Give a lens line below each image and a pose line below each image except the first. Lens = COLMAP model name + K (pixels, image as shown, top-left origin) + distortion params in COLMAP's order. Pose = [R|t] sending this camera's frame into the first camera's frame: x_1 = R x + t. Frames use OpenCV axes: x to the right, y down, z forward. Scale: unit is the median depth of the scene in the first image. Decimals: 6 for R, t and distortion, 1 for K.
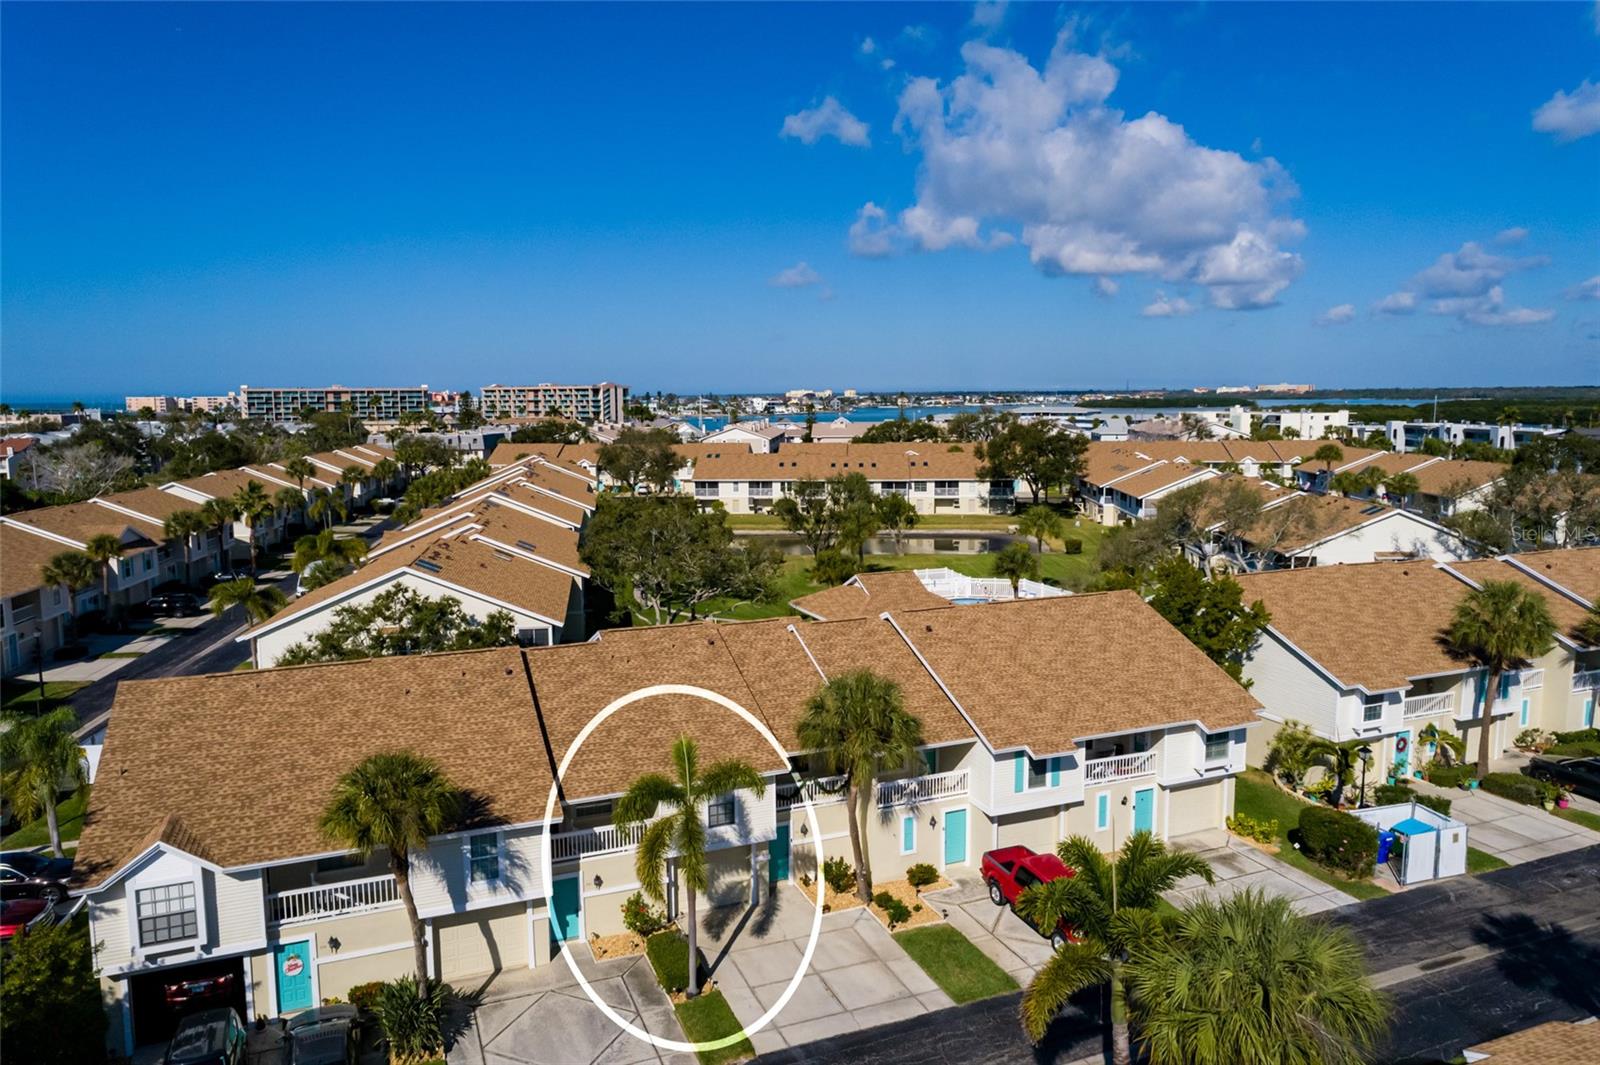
lens RADIAL K [[1084.7, 0, 800.0], [0, 1084.7, 532.5], [0, 0, 1]] dist [-0.002855, 0.009276]
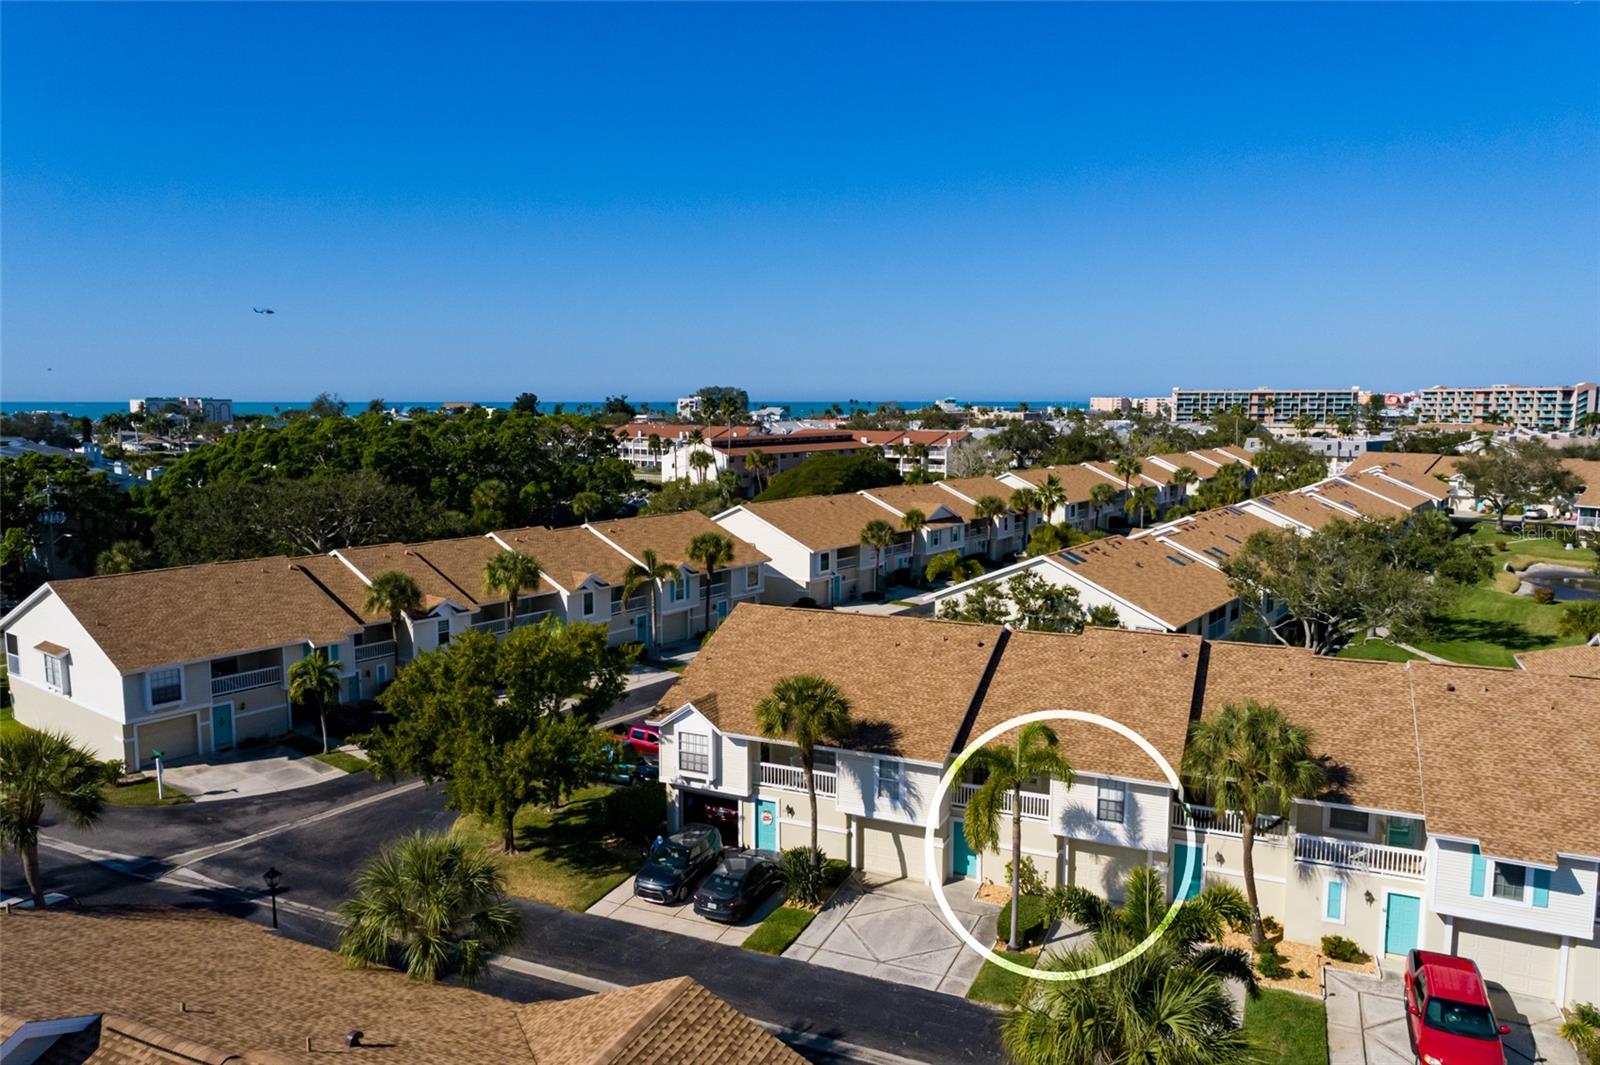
lens RADIAL K [[1093.3, 0, 800.0], [0, 1093.3, 532.5], [0, 0, 1]] dist [-0.005672, 0.013108]
pose [[0.679786, 0.094490, -0.727299, 0.428272], [-0.095796, 0.994610, 0.039681, -0.019301], [0.727128, 0.042698, 0.685173, 0.041533]]
